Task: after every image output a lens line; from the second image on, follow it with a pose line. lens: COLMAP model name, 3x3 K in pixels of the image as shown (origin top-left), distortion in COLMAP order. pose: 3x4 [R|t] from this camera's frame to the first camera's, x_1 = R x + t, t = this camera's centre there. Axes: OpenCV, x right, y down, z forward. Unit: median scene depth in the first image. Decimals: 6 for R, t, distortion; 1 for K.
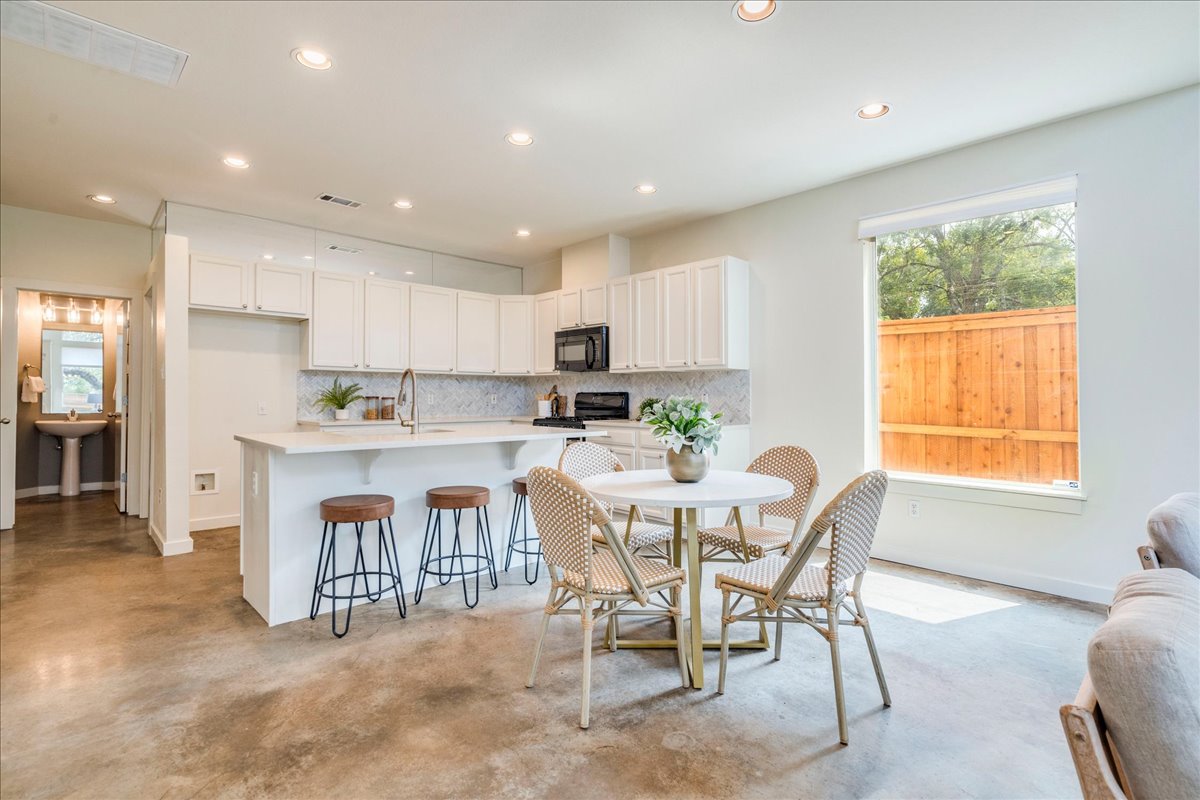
lens RADIAL K [[565.6, 0, 600.0], [0, 565.6, 400.0], [0, 0, 1]] dist [-0.000261, -0.011285]
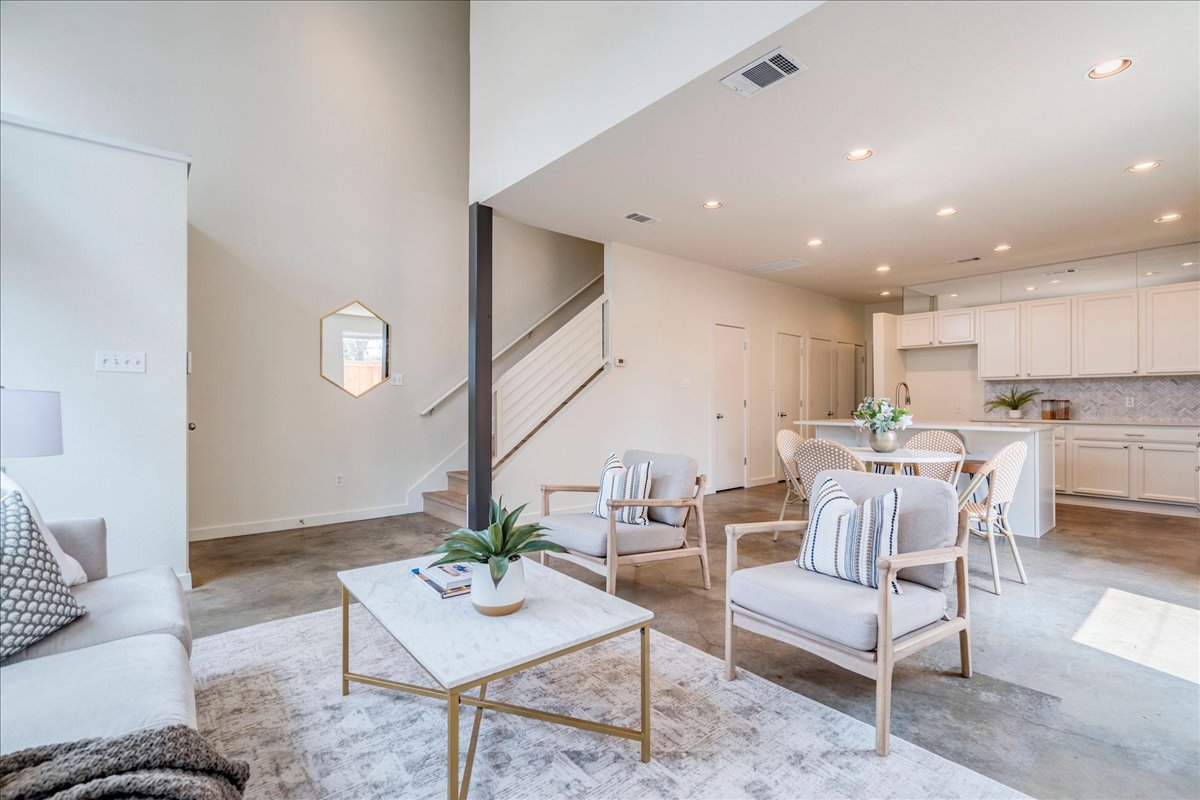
lens RADIAL K [[545.6, 0, 600.0], [0, 545.6, 400.0], [0, 0, 1]] dist [0.000730, 0.000048]
pose [[-0.059463, -0.008651, -0.998193, 0.815258], [-0.004334, 0.999955, -0.008408, 0.008255], [0.998221, 0.003826, -0.059498, 0.147851]]
